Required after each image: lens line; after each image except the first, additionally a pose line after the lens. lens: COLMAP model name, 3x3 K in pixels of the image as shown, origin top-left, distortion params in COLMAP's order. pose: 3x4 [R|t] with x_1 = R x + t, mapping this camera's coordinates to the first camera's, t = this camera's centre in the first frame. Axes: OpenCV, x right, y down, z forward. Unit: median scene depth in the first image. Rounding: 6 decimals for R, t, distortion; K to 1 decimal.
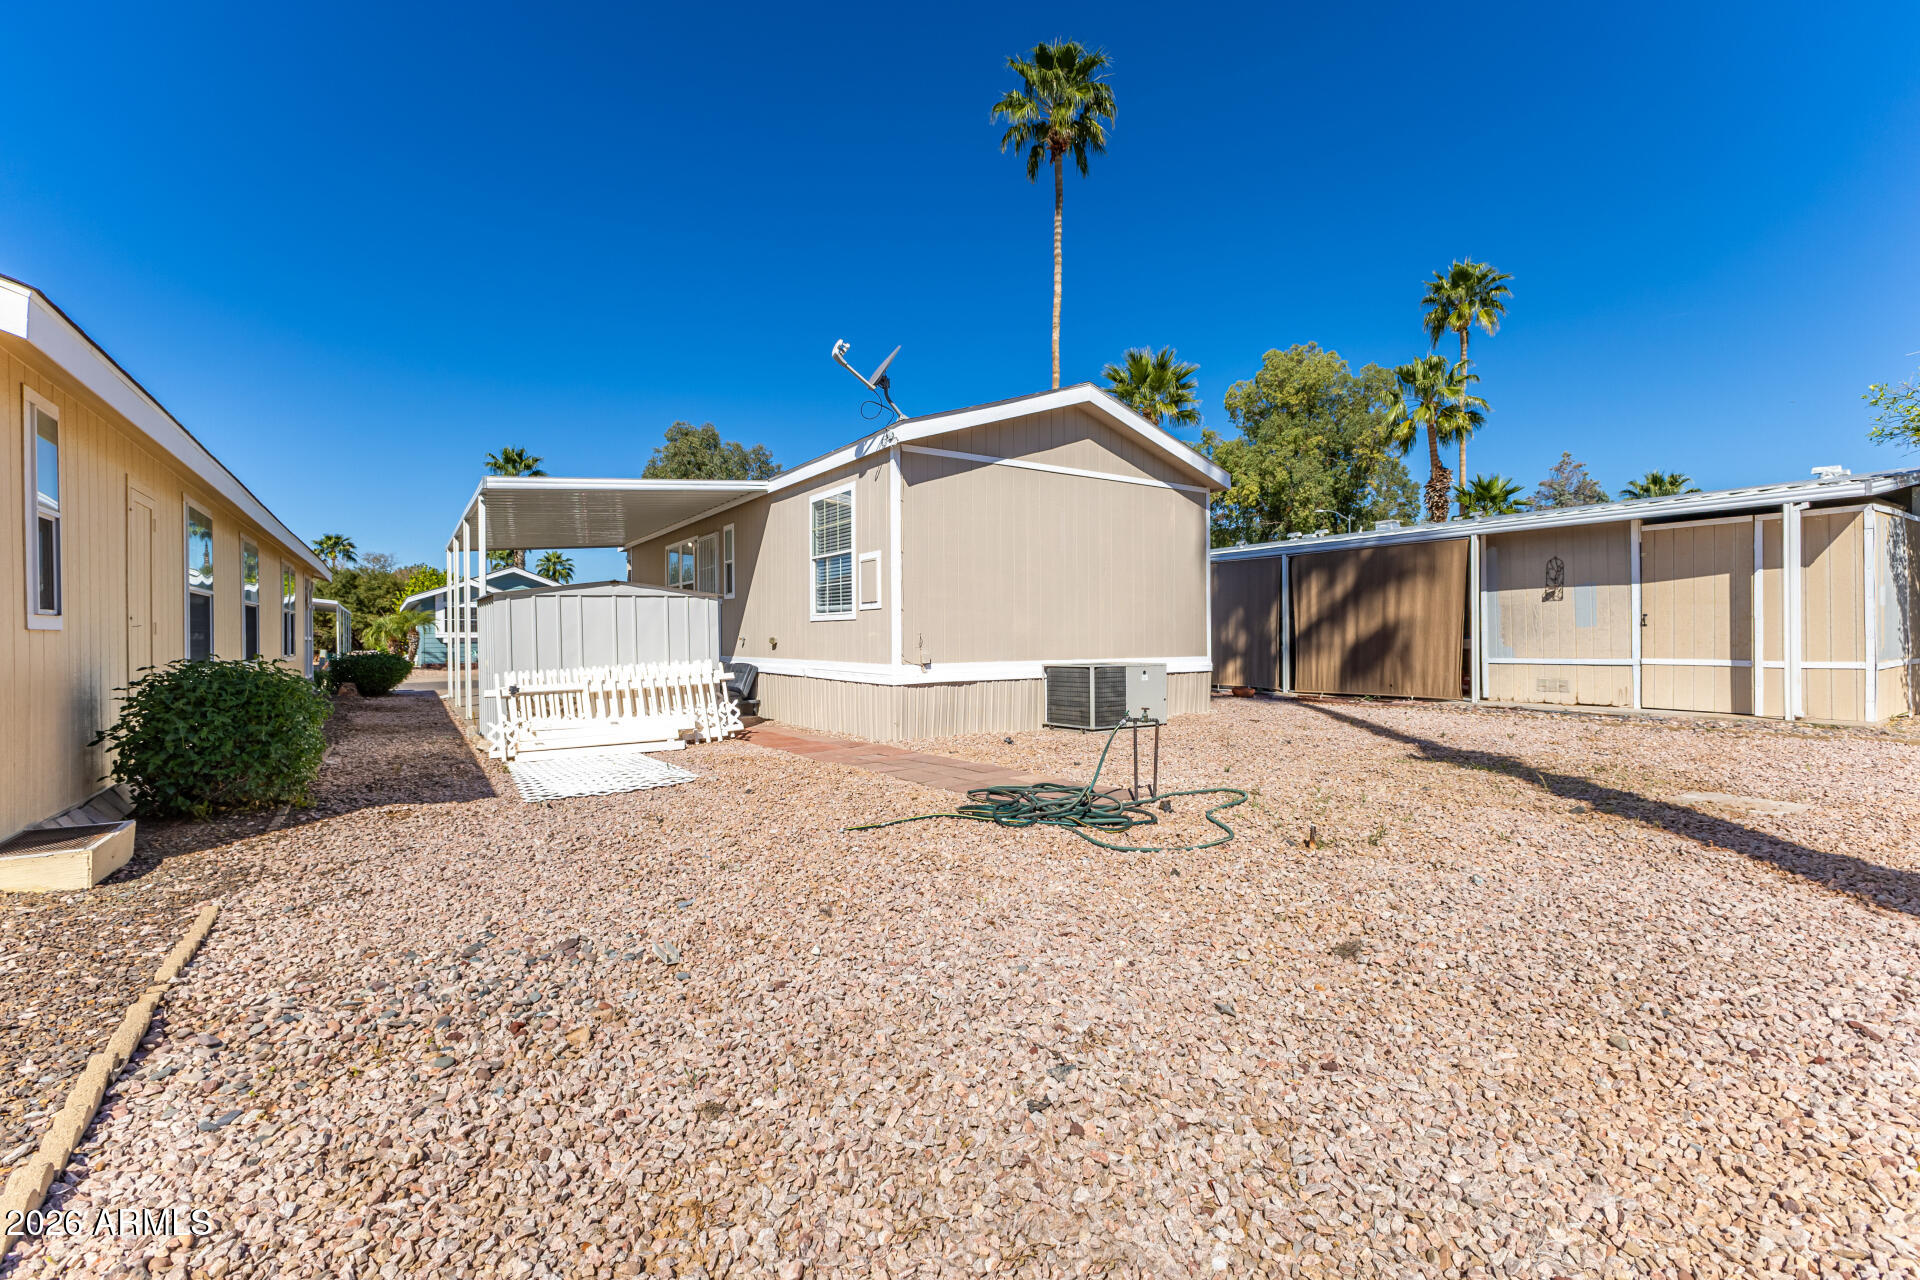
lens RADIAL K [[831.0, 0, 958.0], [0, 831.0, 635.3], [0, 0, 1]] dist [0.008334, -0.004113]
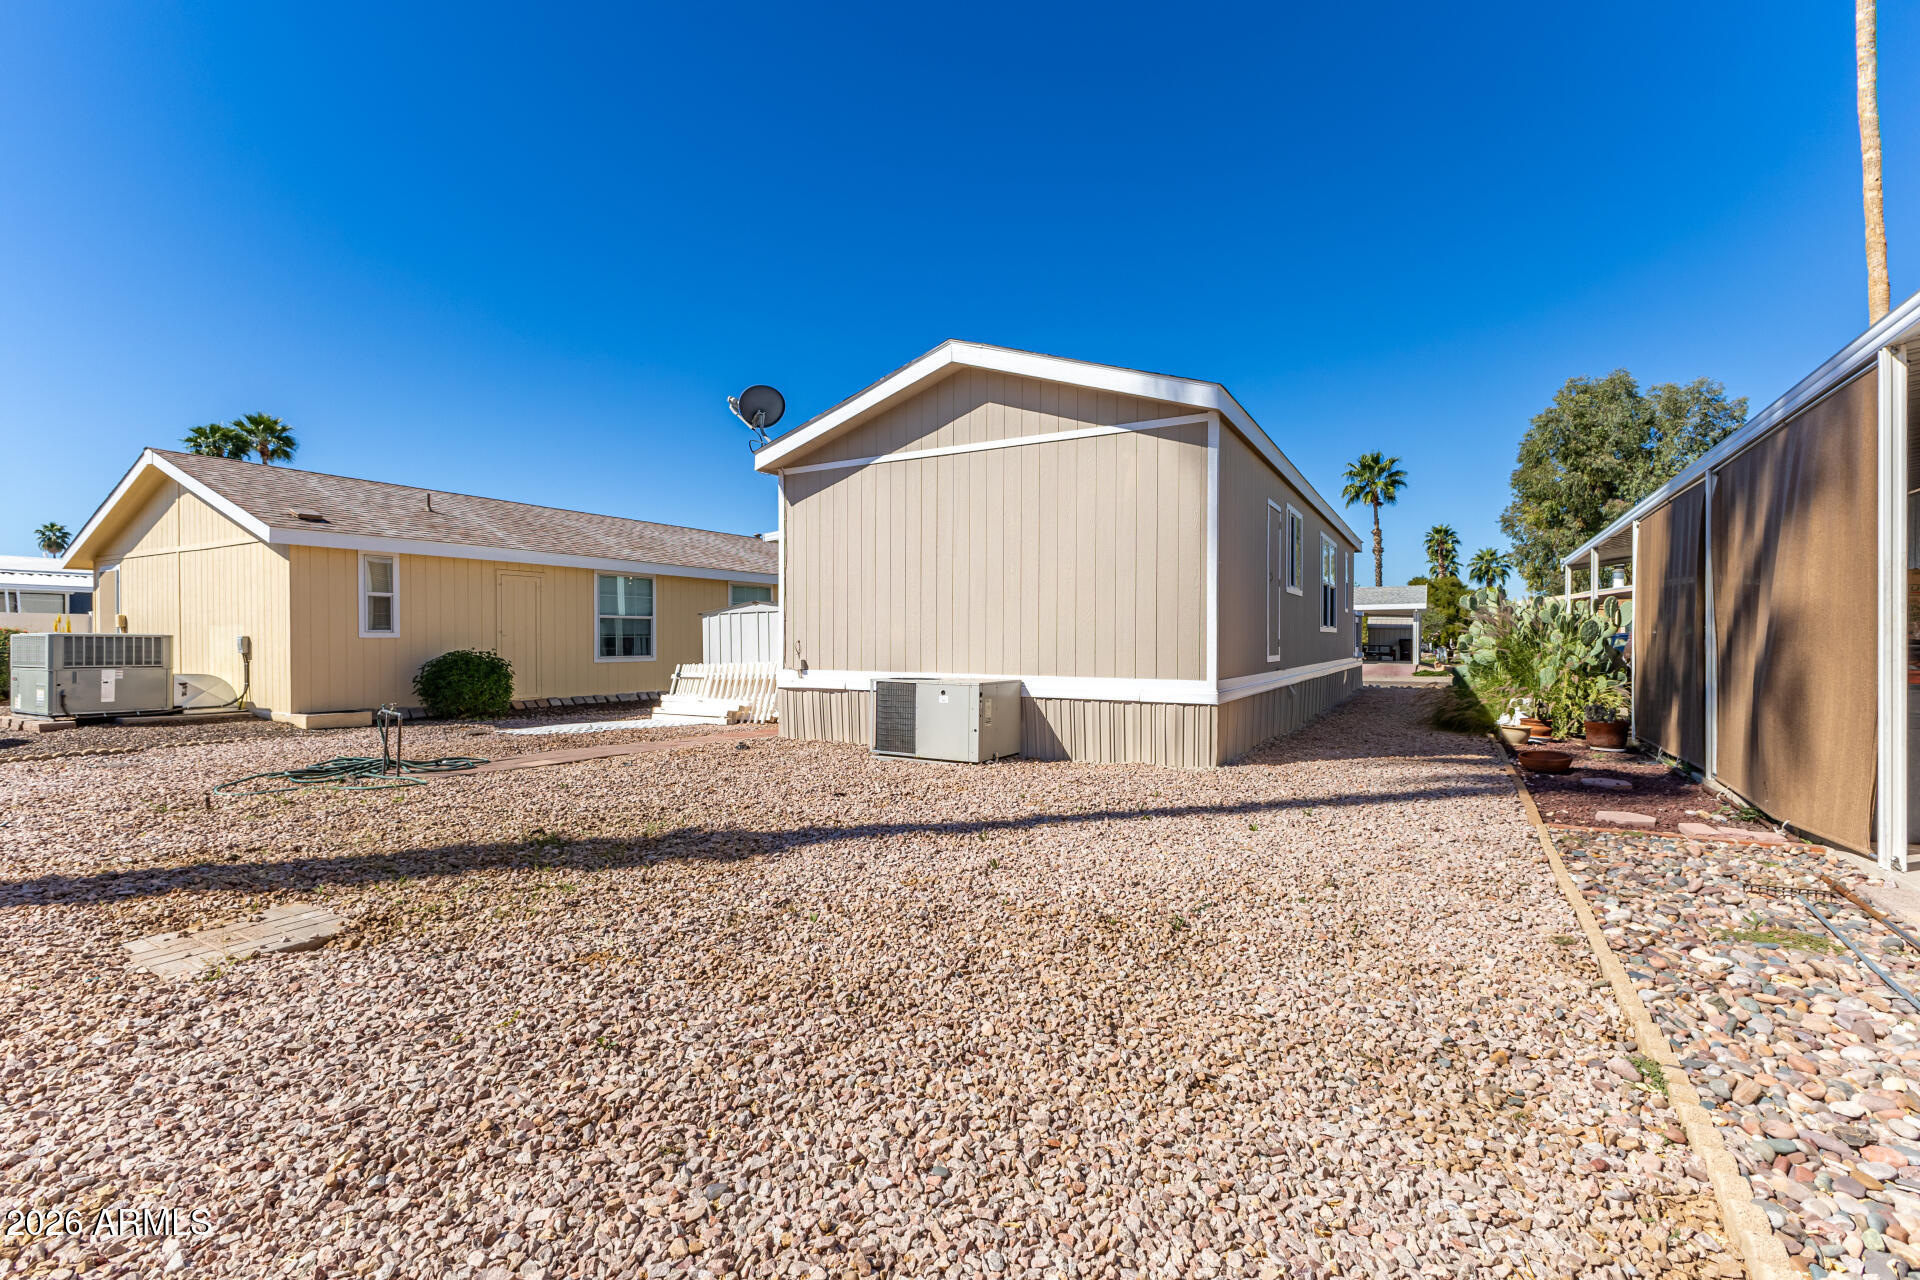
lens RADIAL K [[831.0, 0, 959.3], [0, 831.0, 643.1], [0, 0, 1]] dist [0.008334, -0.004113]
pose [[0.431082, 0.009418, -0.902264, 0.885175], [-0.005221, 0.999955, 0.007943, -0.008147], [0.902298, 0.001287, 0.431112, 0.631282]]
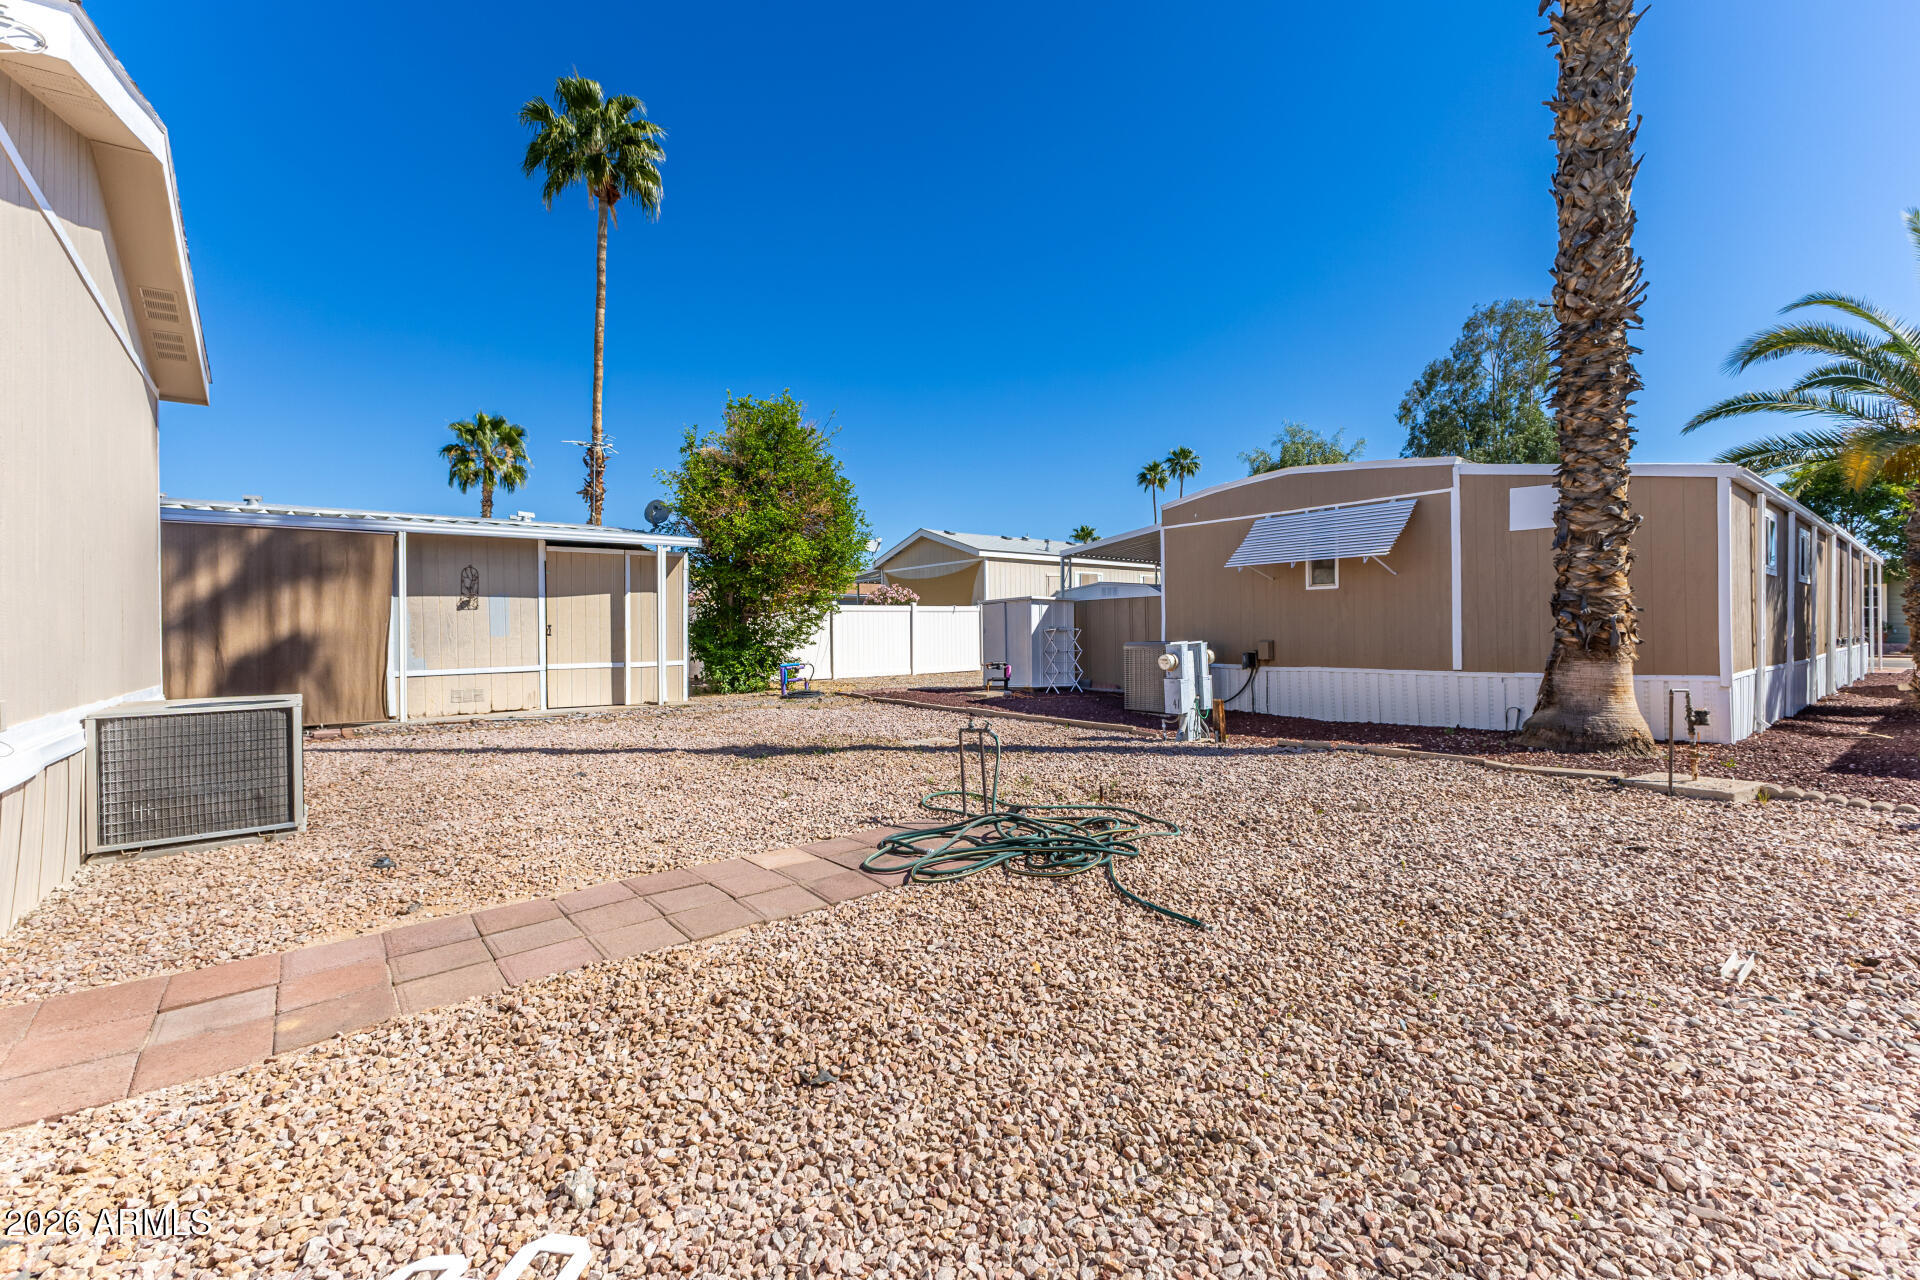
lens RADIAL K [[831.0, 0, 962.6], [0, 831.0, 632.5], [0, 0, 1]] dist [0.008334, -0.004113]
pose [[-0.075262, 0.002191, 0.997161, -0.334447], [0.011724, 0.999930, -0.001312, -0.007084], [-0.997095, 0.011592, -0.075283, 0.528127]]
